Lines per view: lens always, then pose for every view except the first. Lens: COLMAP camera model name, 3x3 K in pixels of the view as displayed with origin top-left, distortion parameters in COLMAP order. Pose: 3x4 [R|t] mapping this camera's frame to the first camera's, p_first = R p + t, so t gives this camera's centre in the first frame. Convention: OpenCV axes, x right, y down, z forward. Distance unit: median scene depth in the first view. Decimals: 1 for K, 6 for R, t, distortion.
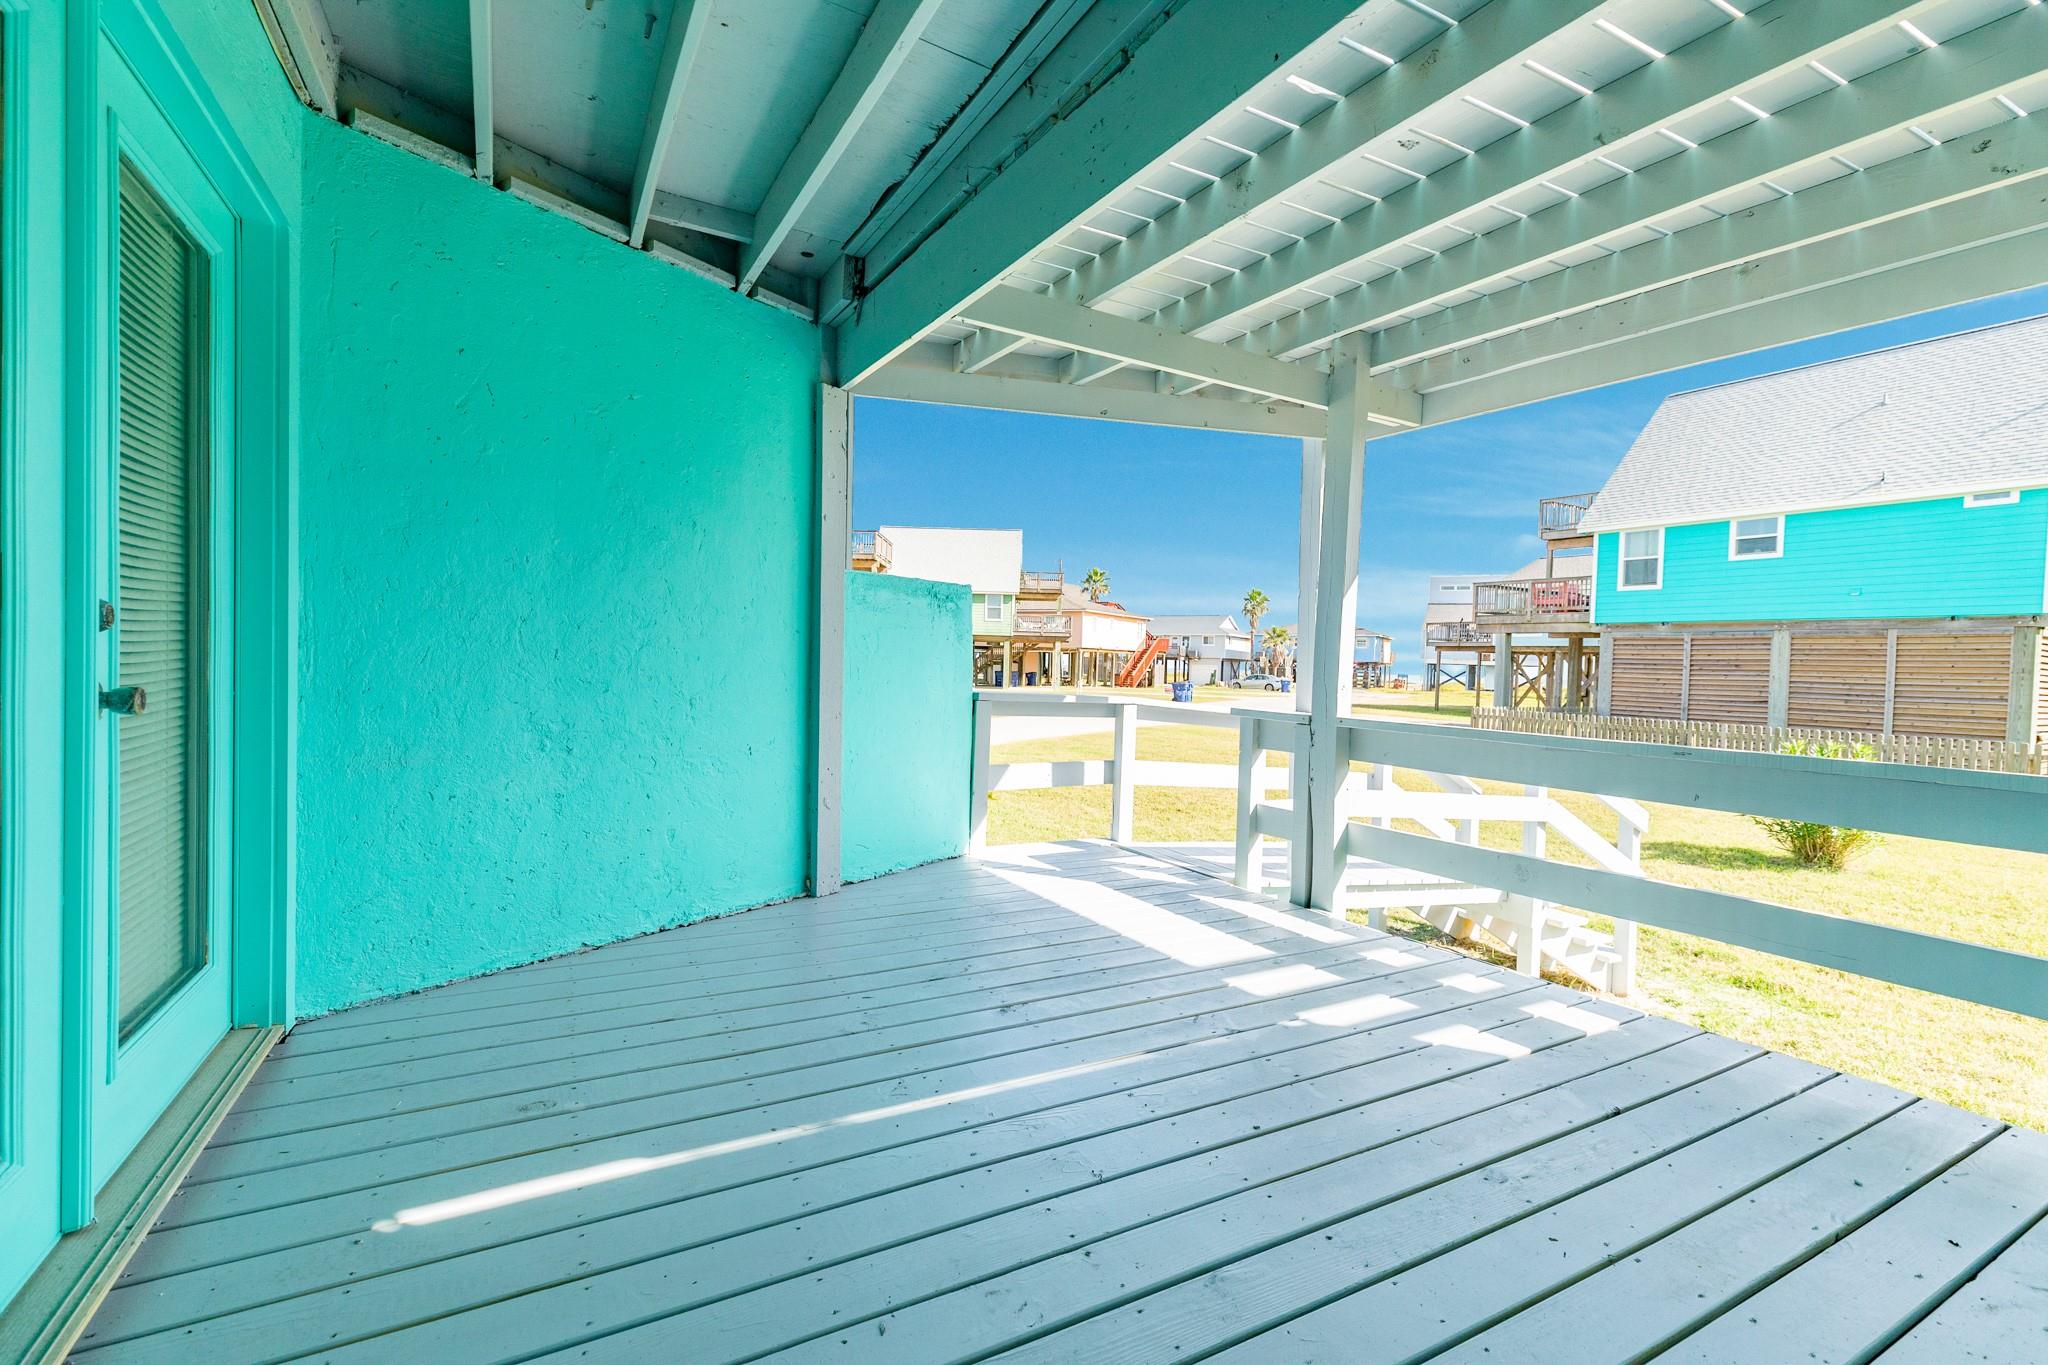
lens RADIAL K [[930.4, 0, 1028.3], [0, 930.4, 673.6], [0, 0, 1]] dist [-0.000592, -0.000011]
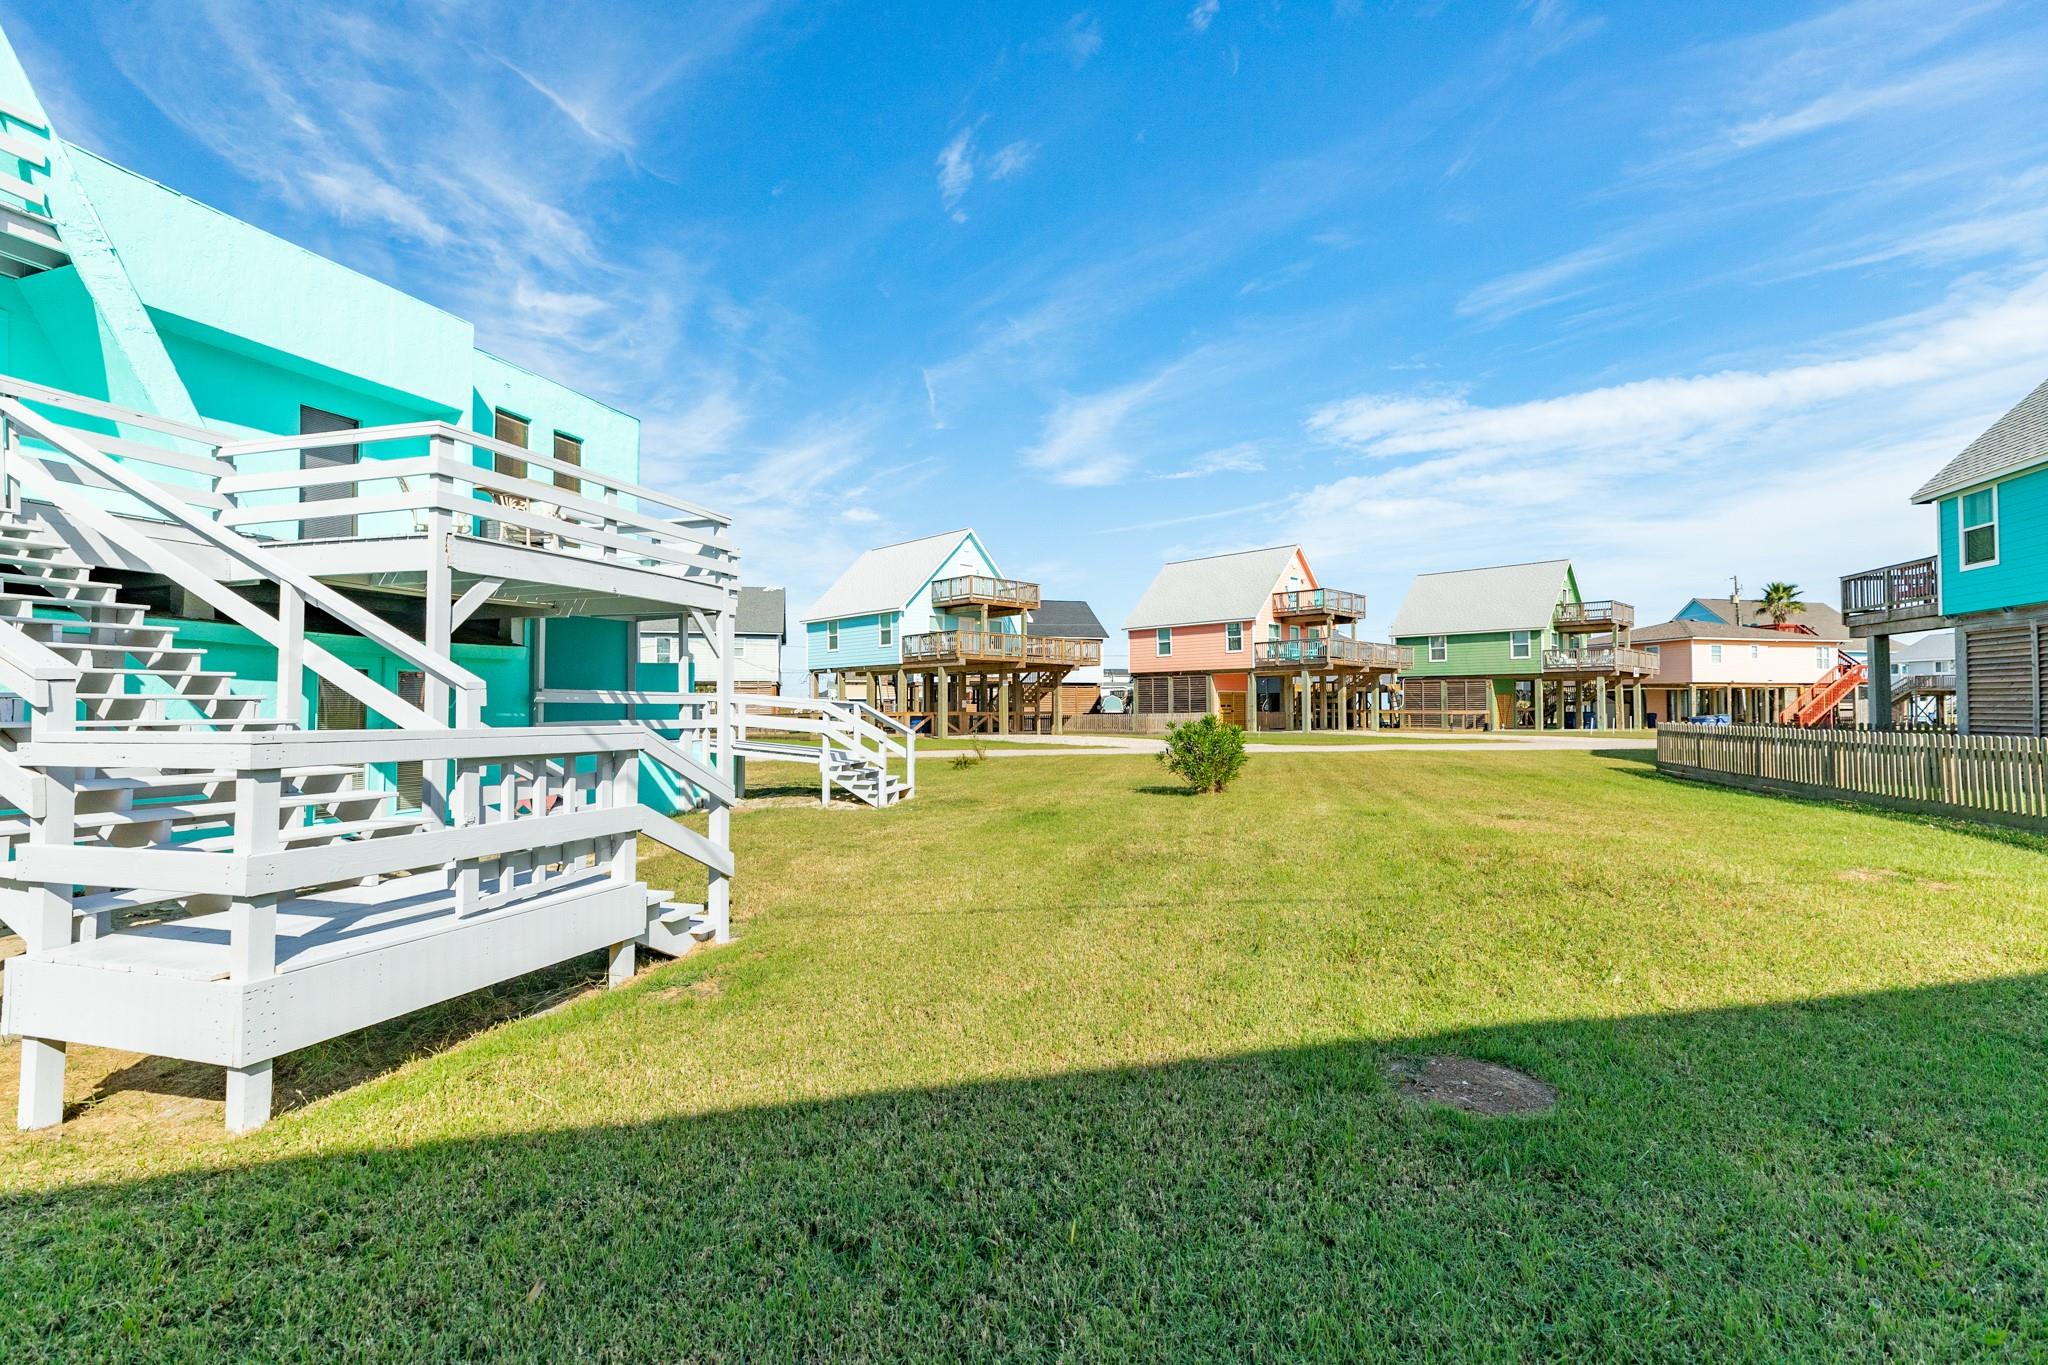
lens RADIAL K [[930.4, 0, 1027.5], [0, 930.4, 680.2], [0, 0, 1]] dist [-0.000592, -0.000011]
pose [[0.693745, -0.035736, -0.719334, 0.670320], [-0.005504, 0.998476, -0.054911, 0.049730], [0.720200, 0.042054, 0.692491, -0.098301]]
